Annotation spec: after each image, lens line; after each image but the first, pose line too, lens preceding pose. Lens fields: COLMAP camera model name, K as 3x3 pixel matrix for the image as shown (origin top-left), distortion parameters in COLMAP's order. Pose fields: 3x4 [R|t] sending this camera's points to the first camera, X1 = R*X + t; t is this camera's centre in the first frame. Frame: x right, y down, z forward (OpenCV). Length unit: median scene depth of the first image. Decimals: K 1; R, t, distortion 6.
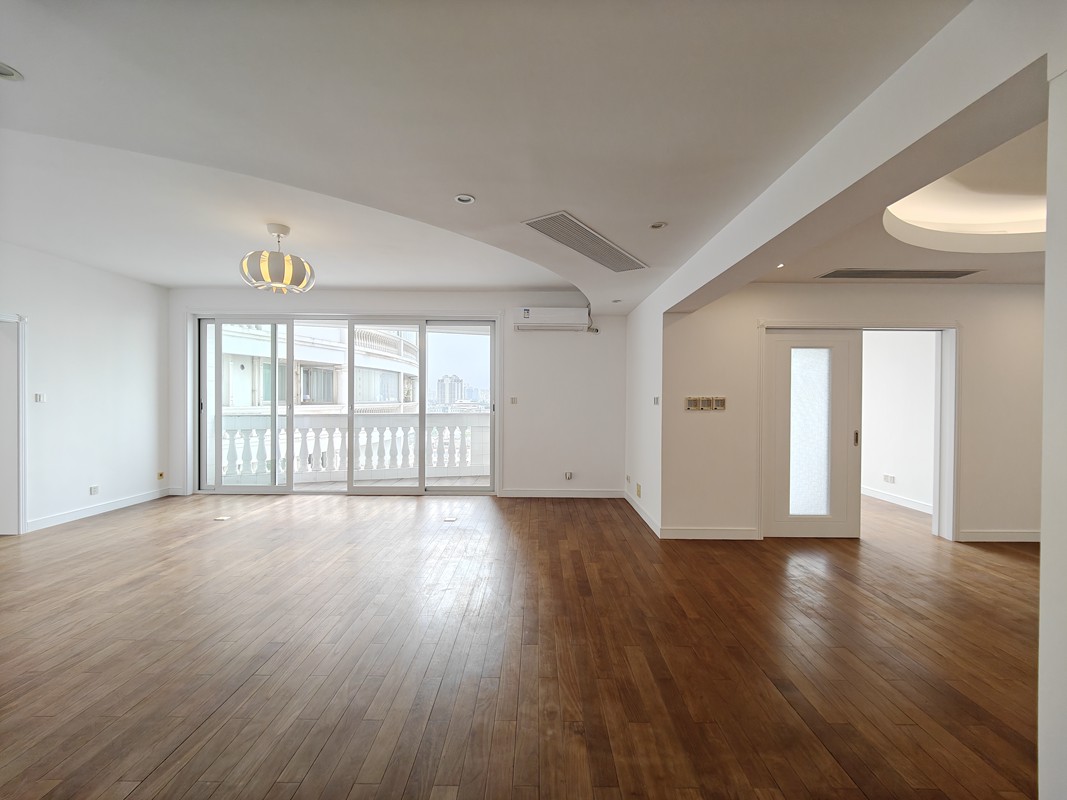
lens RADIAL K [[465.5, 0, 535.4], [0, 465.5, 403.1], [0, 0, 1]] dist [0.000474, -0.000733]
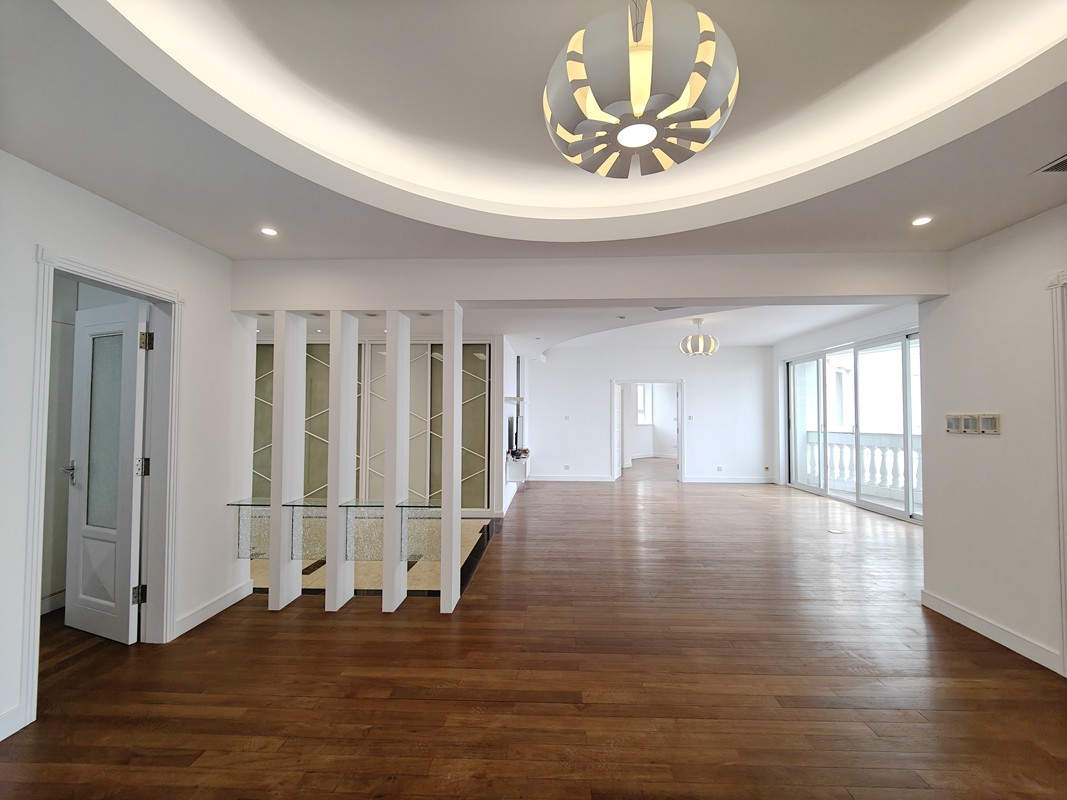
lens RADIAL K [[465.5, 0, 535.4], [0, 465.5, 403.1], [0, 0, 1]] dist [0.000474, -0.000733]
pose [[-0.034833, -0.033818, -0.998821, 0.738539], [-0.014915, 0.999334, -0.033315, 0.001914], [0.999282, 0.013737, -0.035314, 0.278678]]
